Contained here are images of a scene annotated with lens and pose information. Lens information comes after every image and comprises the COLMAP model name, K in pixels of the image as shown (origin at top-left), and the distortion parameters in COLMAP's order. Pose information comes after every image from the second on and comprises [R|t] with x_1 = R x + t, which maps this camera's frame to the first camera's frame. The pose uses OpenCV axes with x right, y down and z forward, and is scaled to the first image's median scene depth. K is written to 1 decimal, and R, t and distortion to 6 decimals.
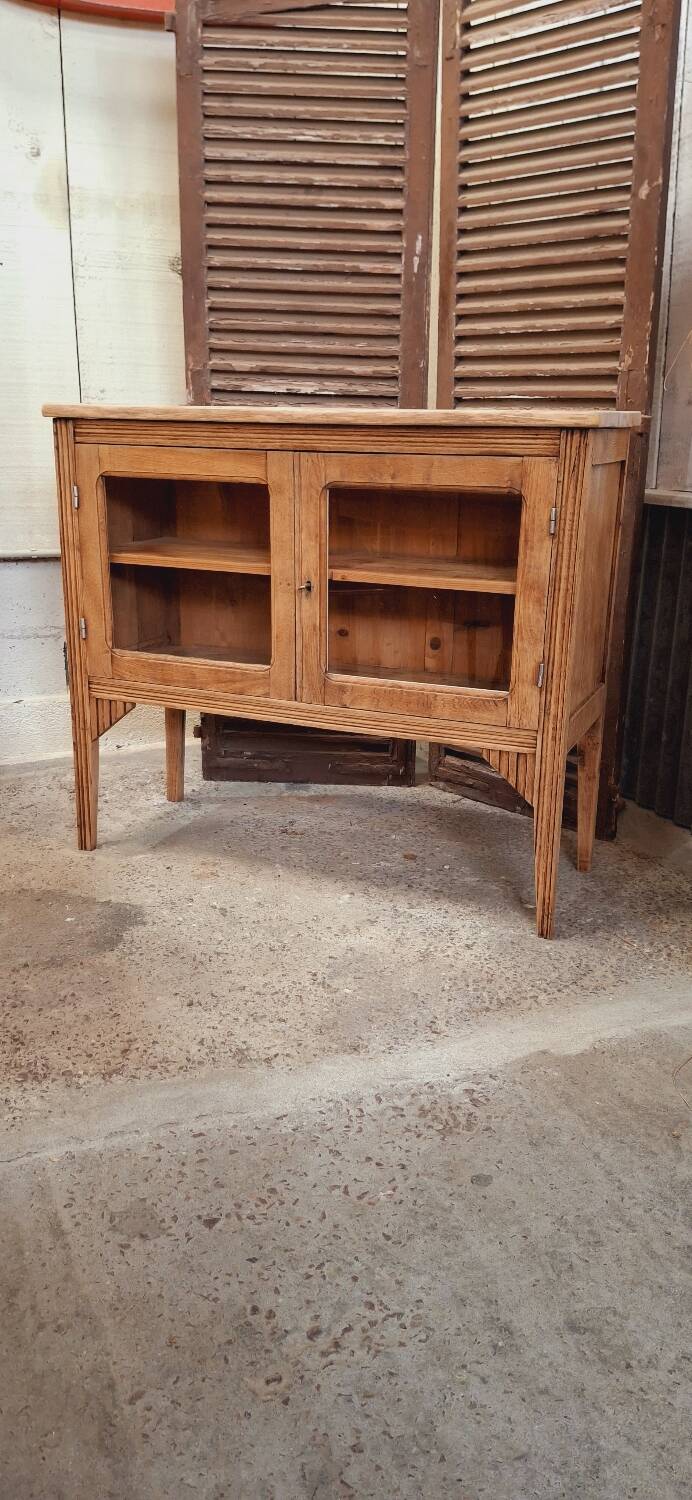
lens RADIAL K [[1111.7, 0, 351.3], [0, 1111.7, 747.0], [0, 0, 1]] dist [0.098775, -0.195212]
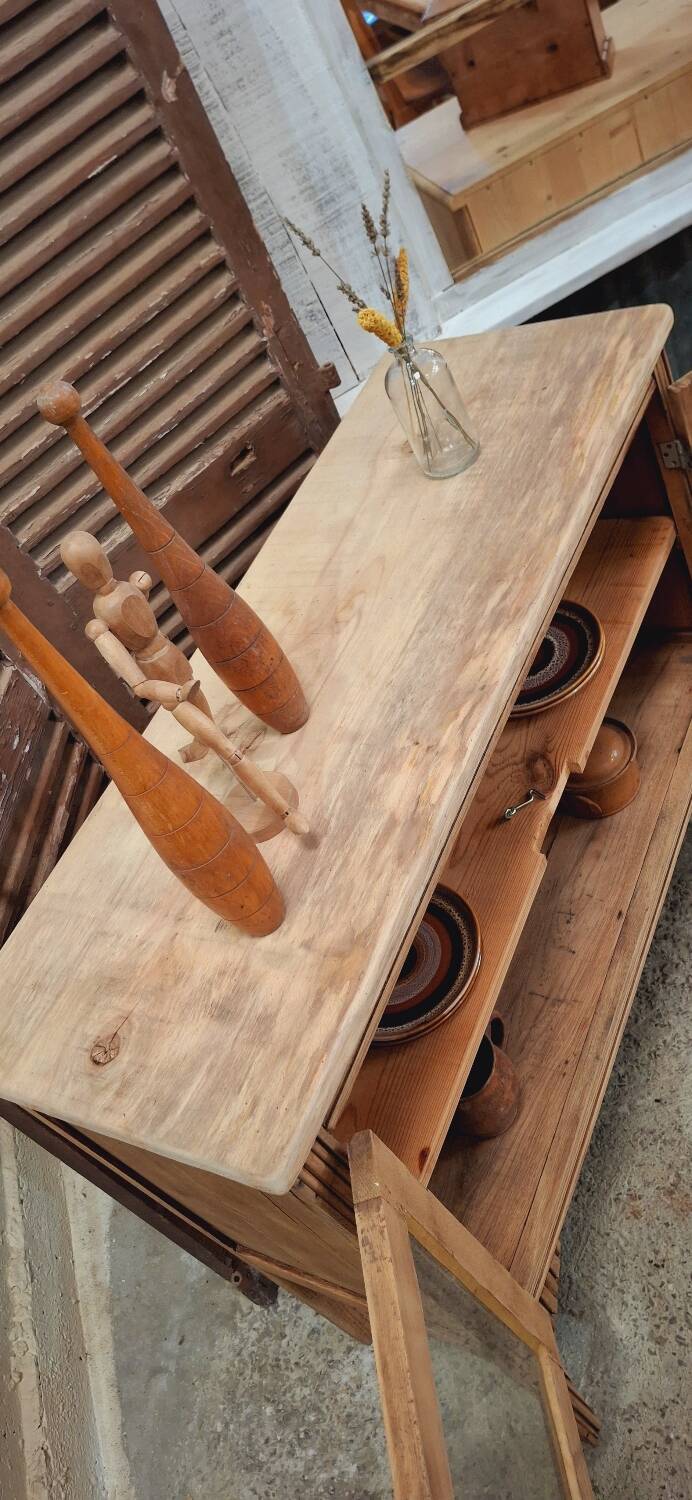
lens RADIAL K [[1125.7, 0, 361.8], [0, 1125.7, 748.0], [0, 0, 1]] dist [0.055272, -0.118565]
pose [[0.033304, -0.743599, 0.667796, -0.424503], [0.646375, 0.525646, 0.553078, -0.576413], [-0.762293, 0.413227, 0.498150, 0.751179]]
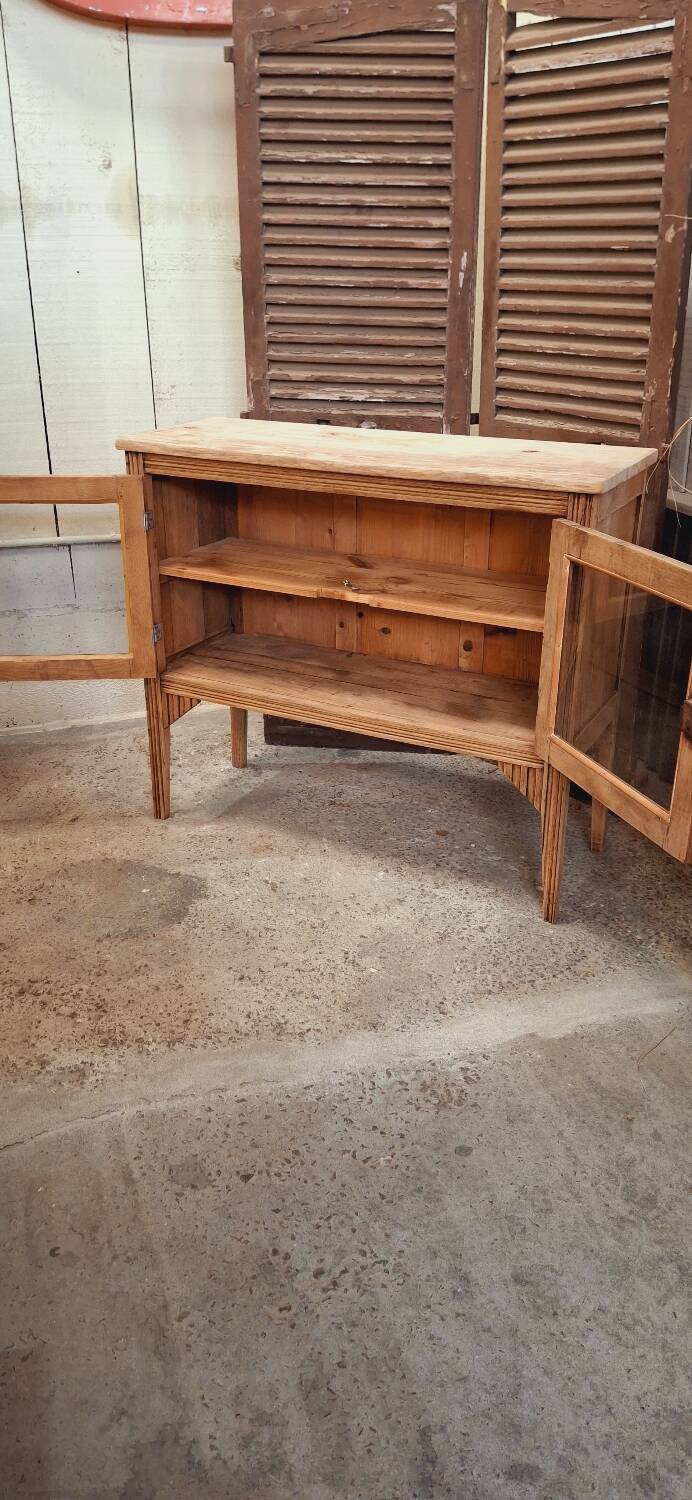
lens RADIAL K [[1111.7, 0, 349.2], [0, 1111.7, 746.9], [0, 0, 1]] dist [0.098775, -0.195212]
pose [[0.996572, 0.019916, -0.080299, 0.054406], [-0.009959, 0.992413, 0.122547, -0.142439], [0.082130, -0.121327, 0.989209, -0.127788]]
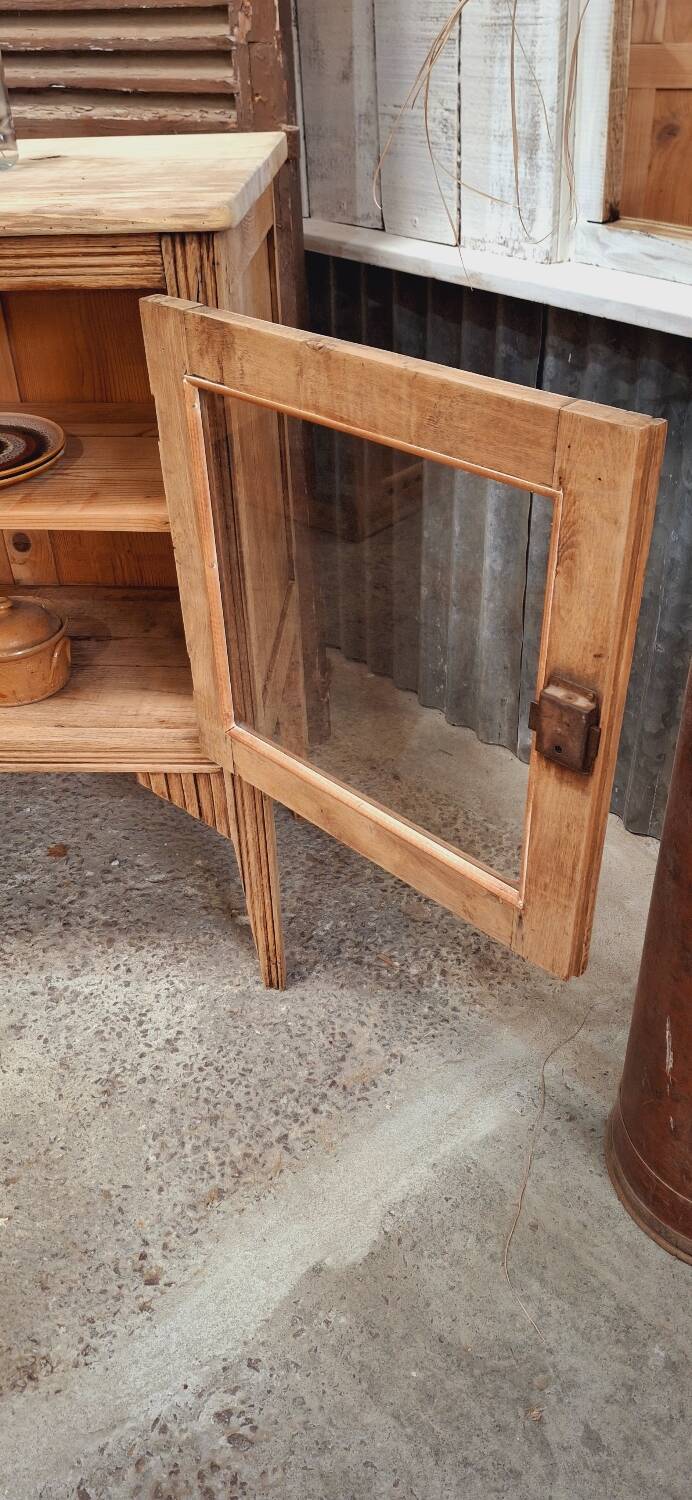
lens RADIAL K [[1111.7, 0, 351.1], [0, 1111.7, 736.0], [0, 0, 1]] dist [0.098775, -0.195212]
pose [[0.942377, -0.225423, 0.247205, 0.078475], [0.137271, 0.934385, 0.328758, -0.193646], [-0.305094, -0.275880, 0.911487, 0.382514]]
